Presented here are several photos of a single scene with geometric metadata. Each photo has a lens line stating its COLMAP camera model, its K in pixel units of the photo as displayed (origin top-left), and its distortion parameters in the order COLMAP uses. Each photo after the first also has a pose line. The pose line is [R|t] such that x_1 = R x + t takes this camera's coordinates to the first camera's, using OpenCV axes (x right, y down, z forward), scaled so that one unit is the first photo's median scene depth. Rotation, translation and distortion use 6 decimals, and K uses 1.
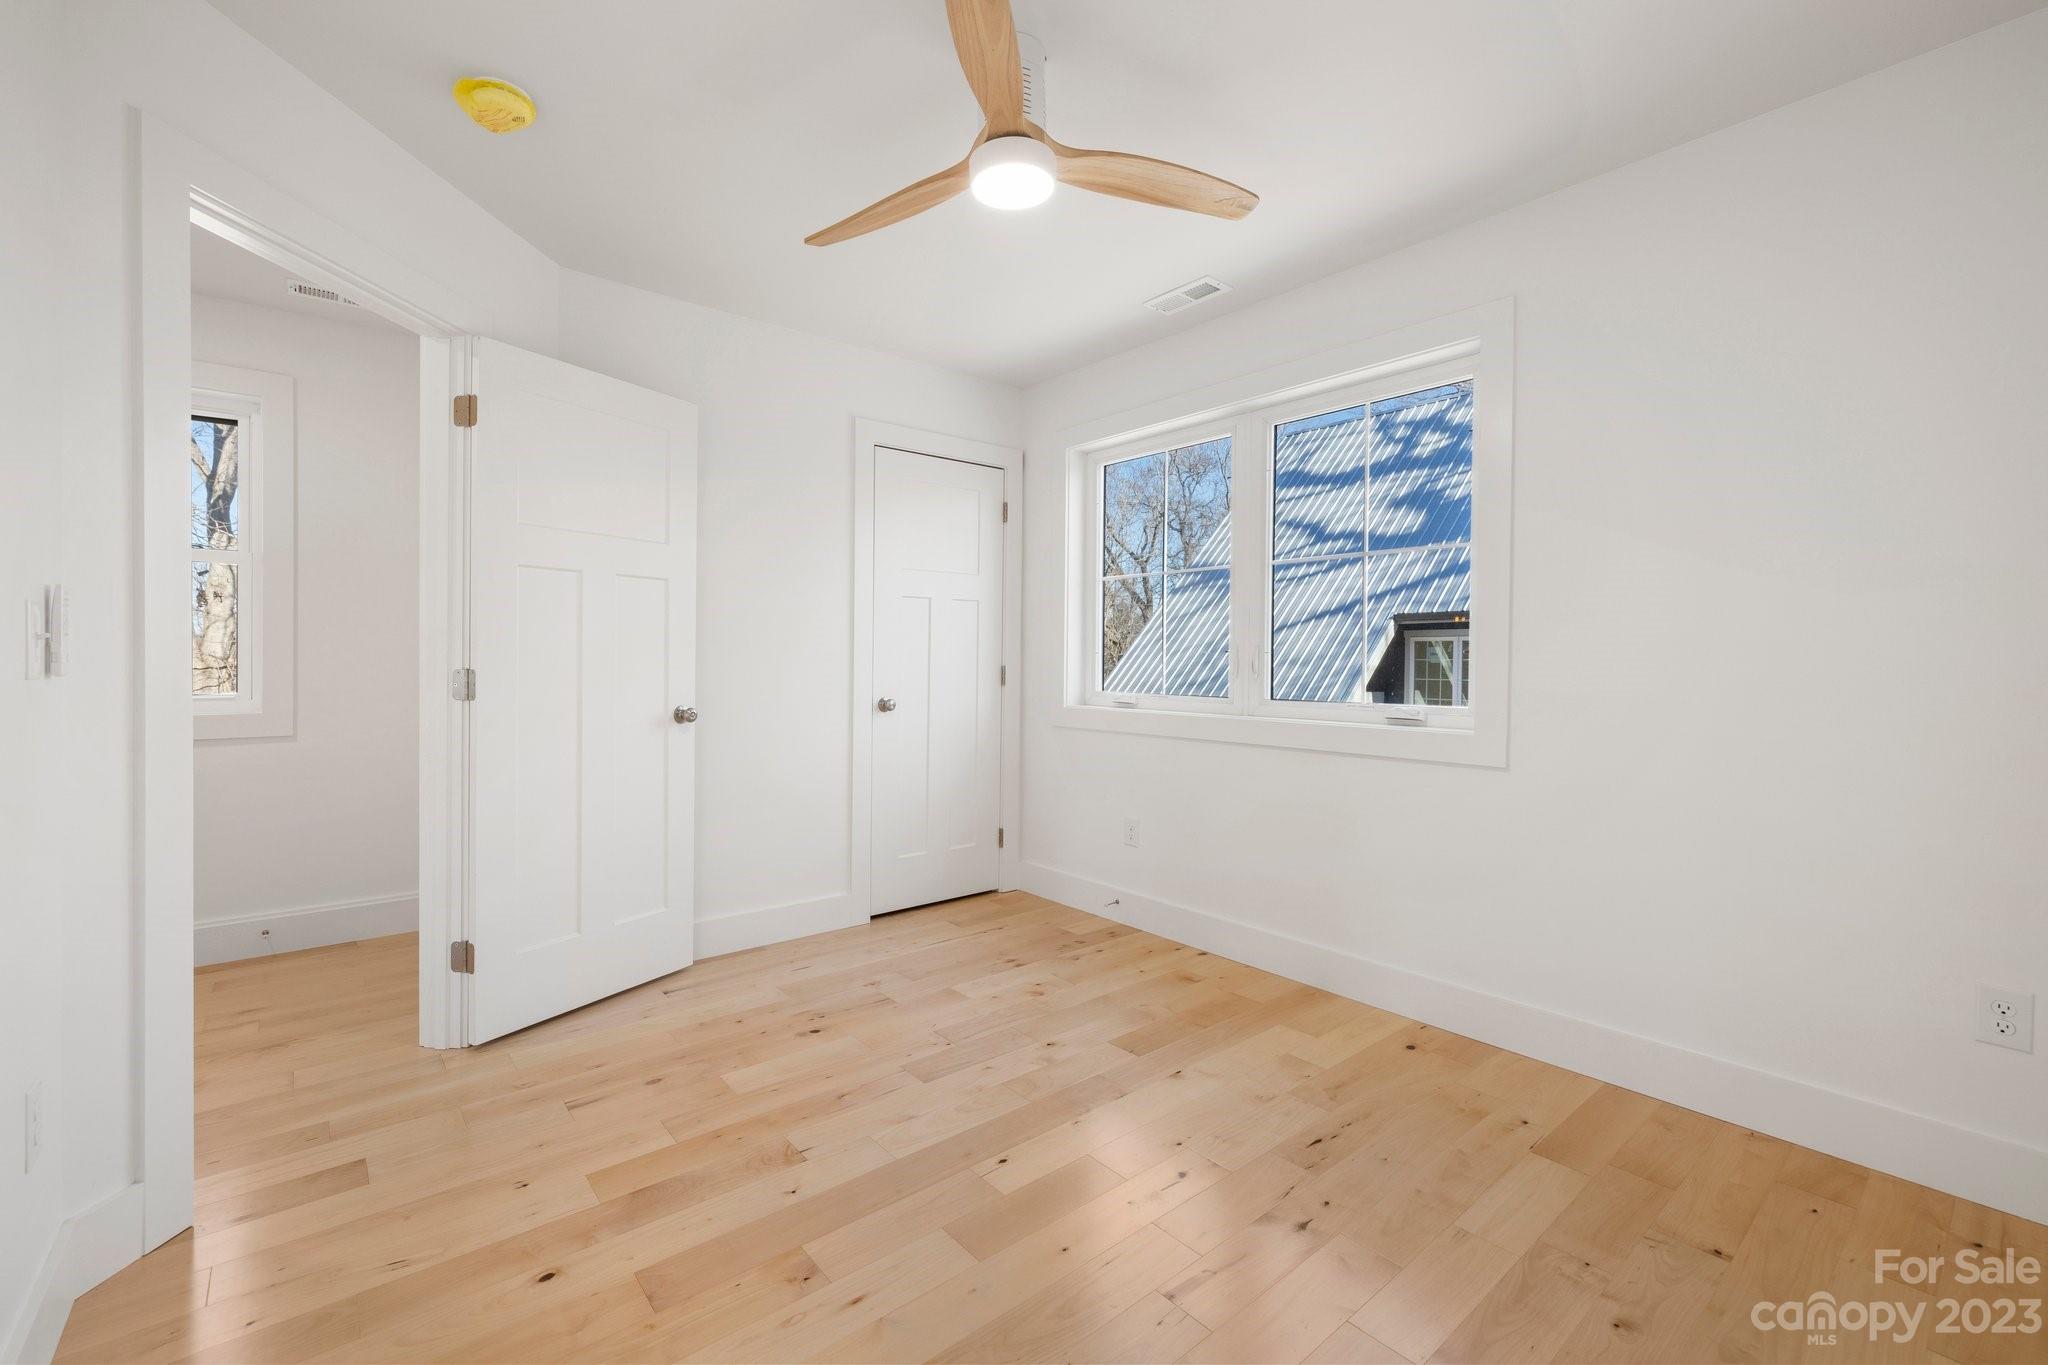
lens RADIAL K [[862.7, 0, 1023.2], [0, 862.7, 671.7], [0, 0, 1]] dist [0.001292, -0.000160]
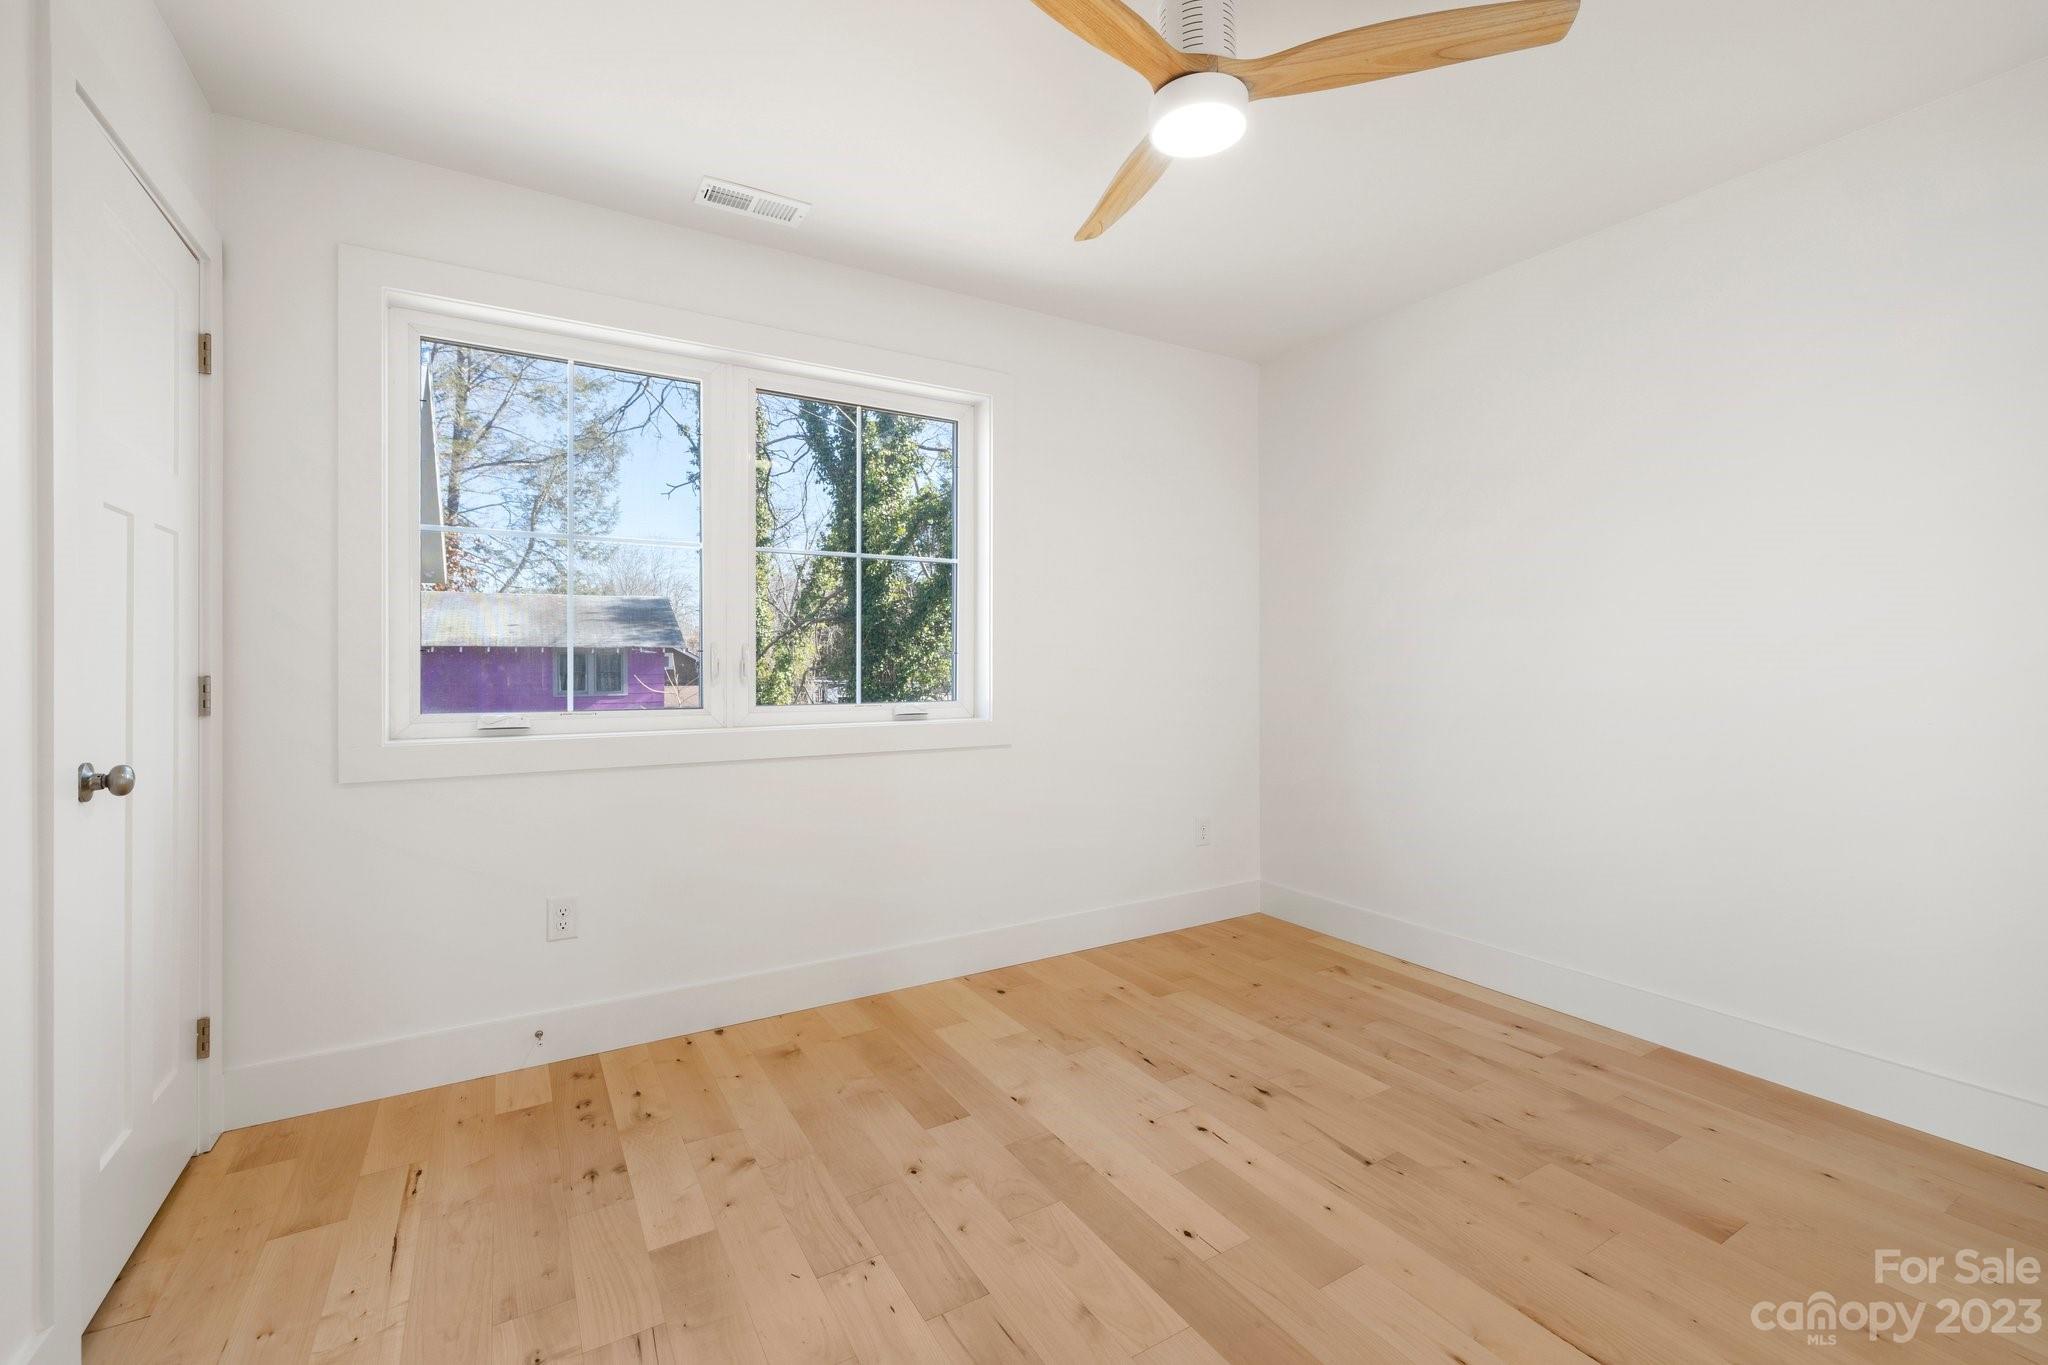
lens RADIAL K [[862.7, 0, 1028.7], [0, 862.7, 672.1], [0, 0, 1]] dist [0.001292, -0.000160]
pose [[0.152977, -0.017216, 0.988080, -0.651039], [0.015810, 0.999763, 0.014972, -0.013624], [-0.988103, 0.013332, 0.153213, 0.732486]]
